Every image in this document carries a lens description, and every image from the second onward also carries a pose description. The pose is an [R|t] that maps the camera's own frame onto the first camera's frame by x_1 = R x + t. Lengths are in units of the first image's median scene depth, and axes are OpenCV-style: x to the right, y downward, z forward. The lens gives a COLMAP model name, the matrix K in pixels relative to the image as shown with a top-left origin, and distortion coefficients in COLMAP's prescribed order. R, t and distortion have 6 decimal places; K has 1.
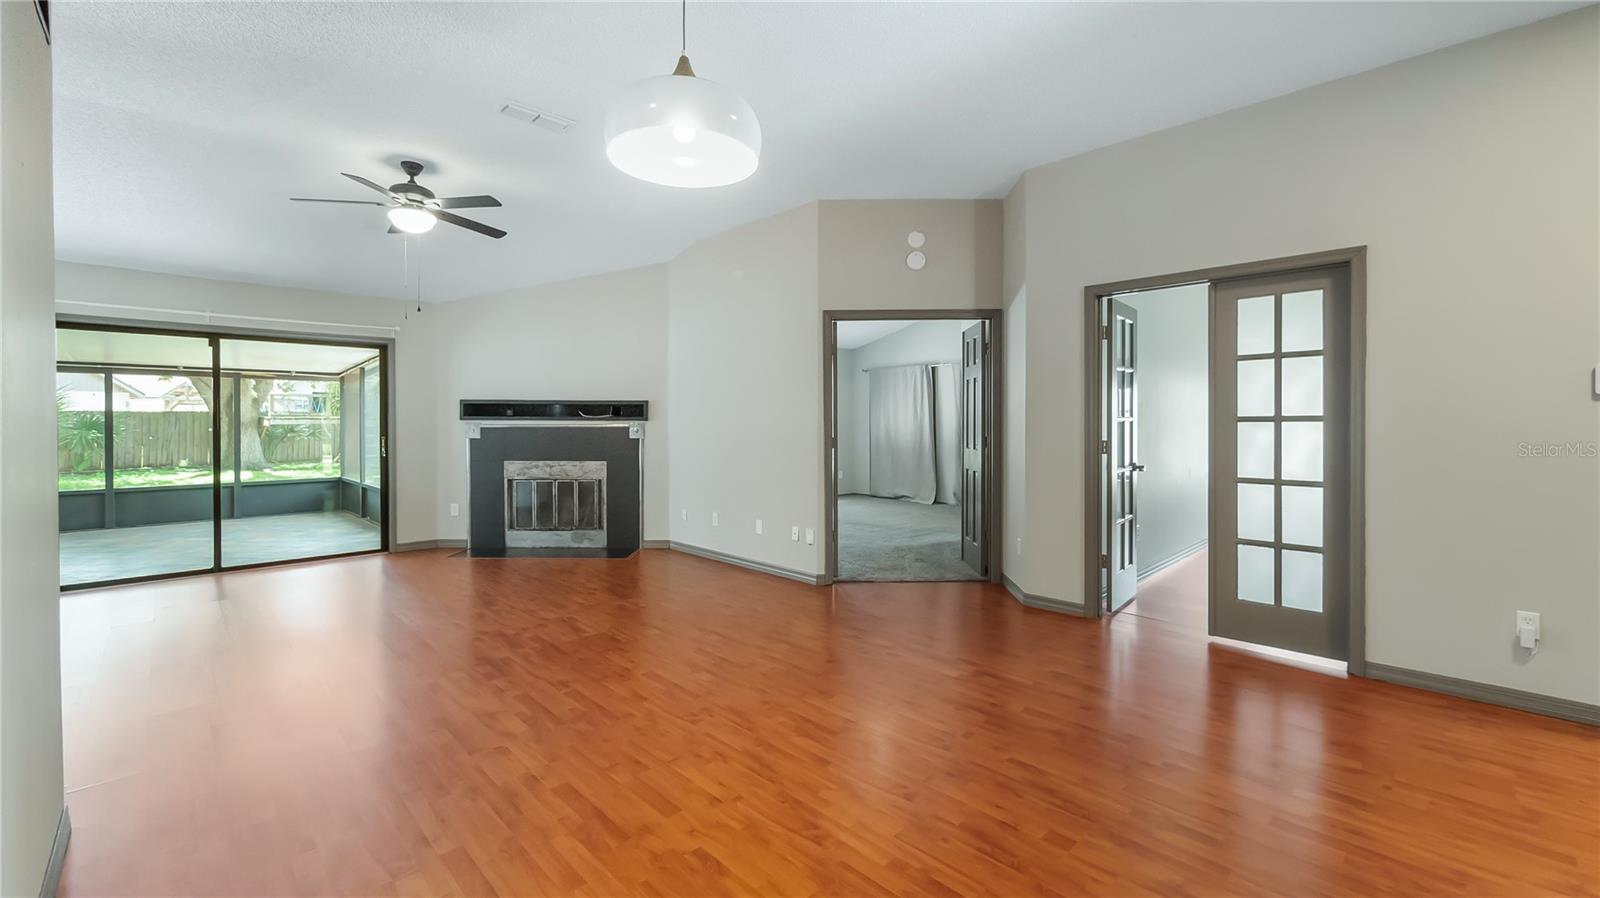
lens RADIAL K [[657.0, 0, 795.3], [0, 657.0, 424.5], [0, 0, 1]] dist [-0.001716, 0.000640]
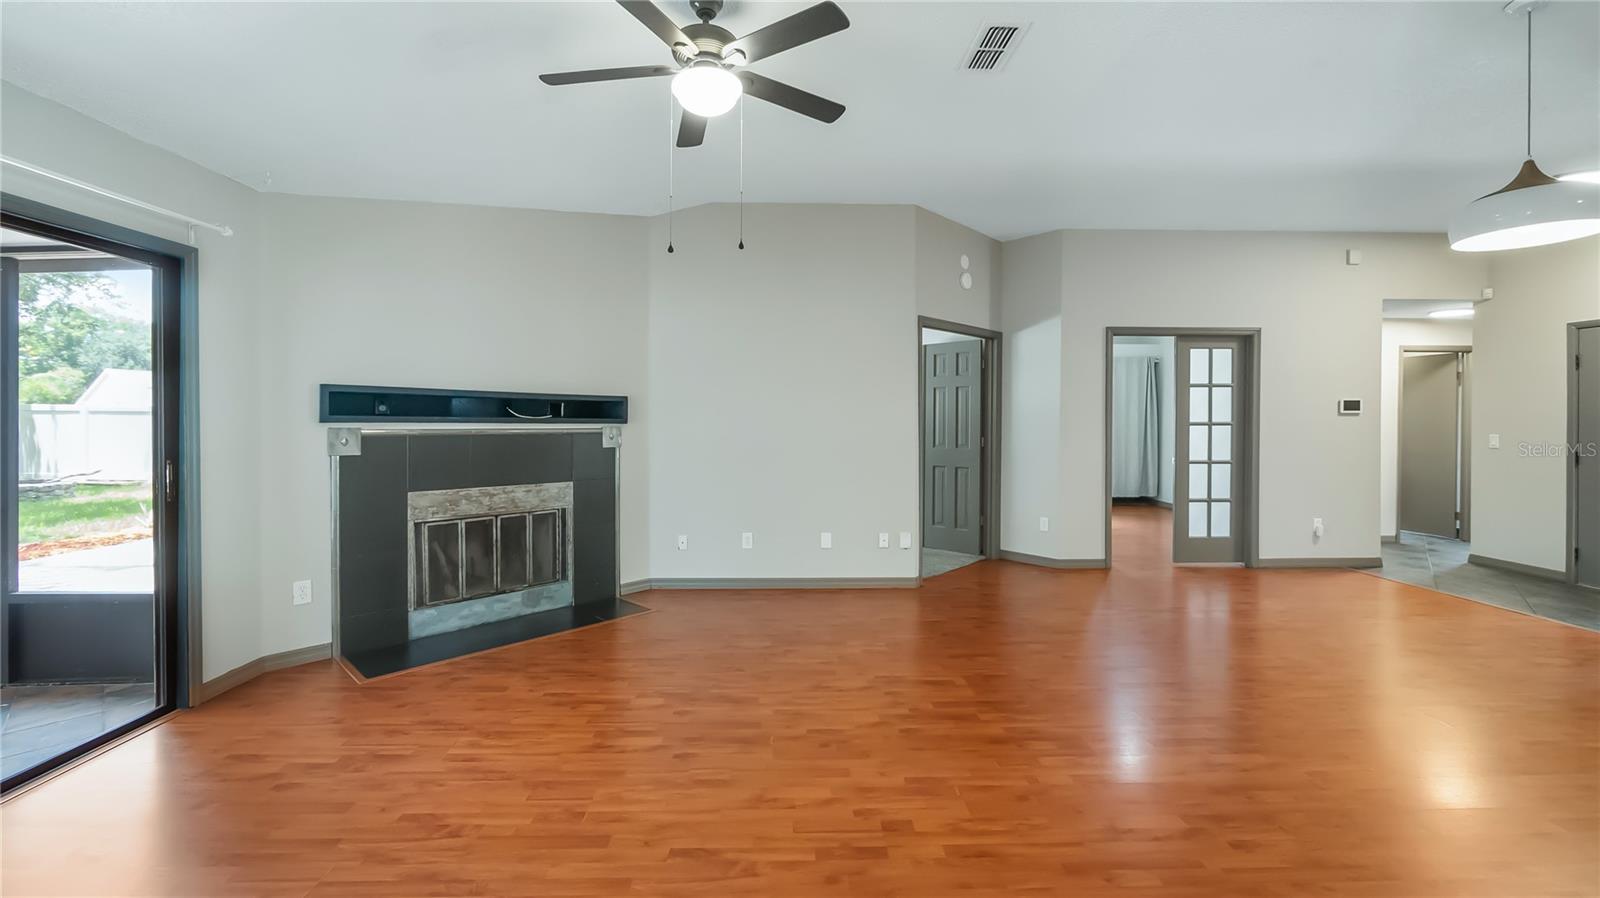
lens RADIAL K [[657.0, 0, 792.0], [0, 657.0, 425.1], [0, 0, 1]] dist [-0.001716, 0.000640]
pose [[0.673136, -0.002101, 0.739515, -0.649541], [0.000709, 0.999997, 0.002196, -0.005204], [-0.739518, -0.000954, 0.673136, 0.360999]]
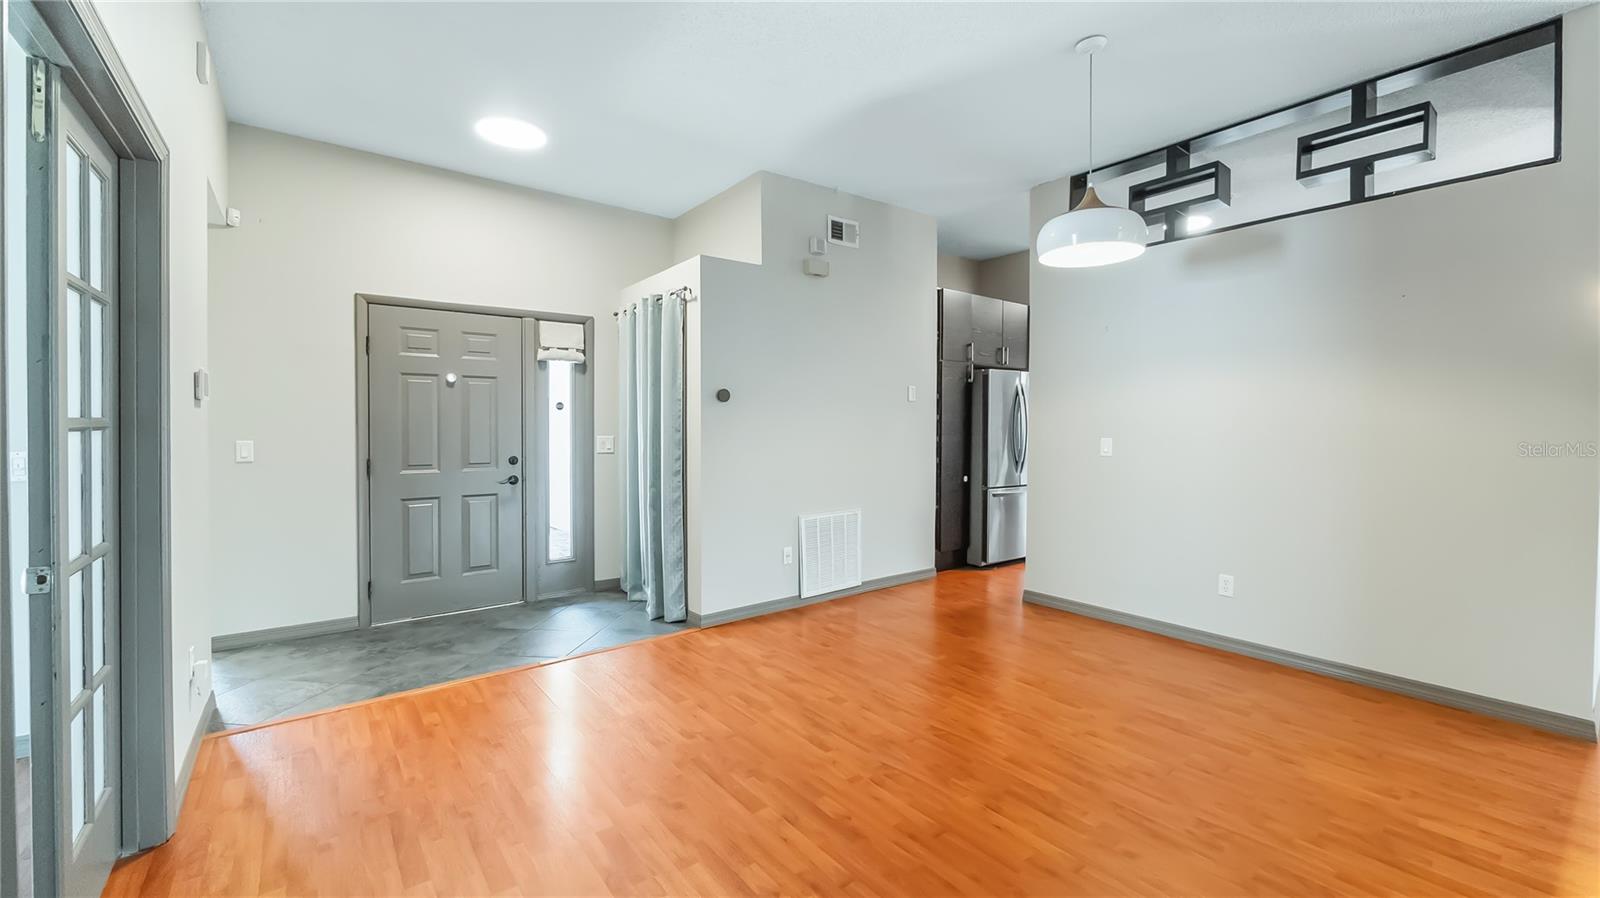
lens RADIAL K [[657.0, 0, 805.6], [0, 657.0, 437.6], [0, 0, 1]] dist [-0.001716, 0.000640]
pose [[-0.994529, -0.001627, 0.104446, 0.097151], [0.000689, 0.999755, 0.022136, -0.004558], [-0.104456, 0.022087, -0.994284, 0.771929]]
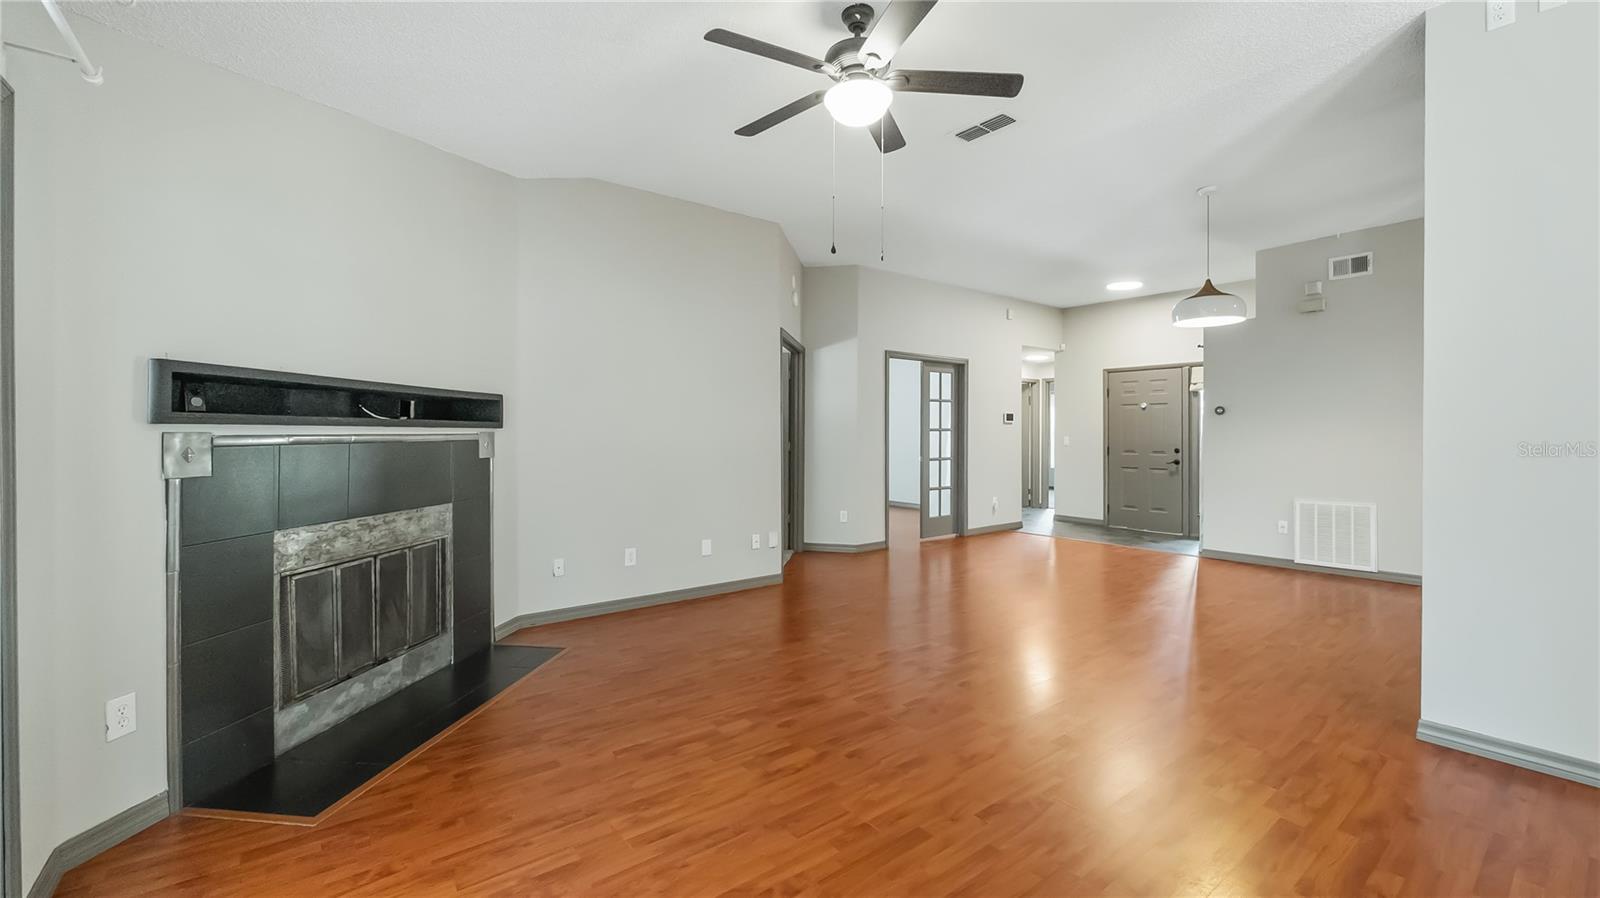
lens RADIAL K [[657.0, 0, 811.7], [0, 657.0, 437.3], [0, 0, 1]] dist [-0.001716, 0.000640]
pose [[0.097423, -0.007469, 0.995215, -0.797632], [0.003860, 0.999967, 0.007127, -0.000680], [-0.995236, 0.003147, 0.097449, 0.657581]]
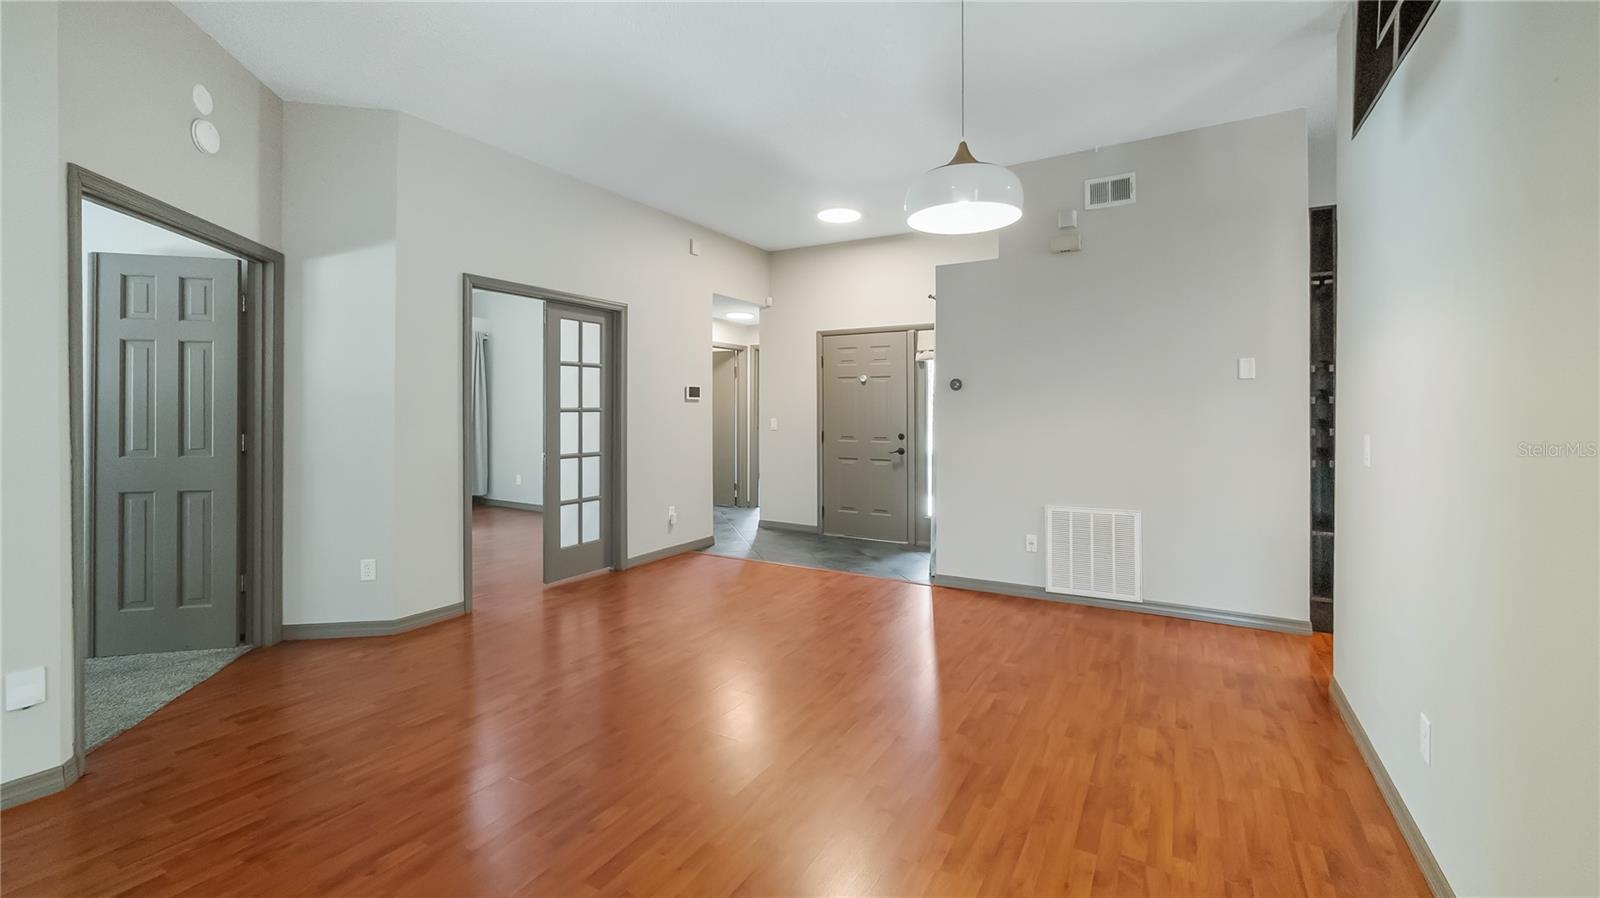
lens RADIAL K [[657.0, 0, 806.4], [0, 657.0, 413.6], [0, 0, 1]] dist [-0.001716, 0.000640]
pose [[-0.276227, -0.004789, 0.961080, -0.405294], [0.003144, 0.999978, 0.005886, -0.004305], [-0.961087, 0.004647, -0.276206, 0.501094]]
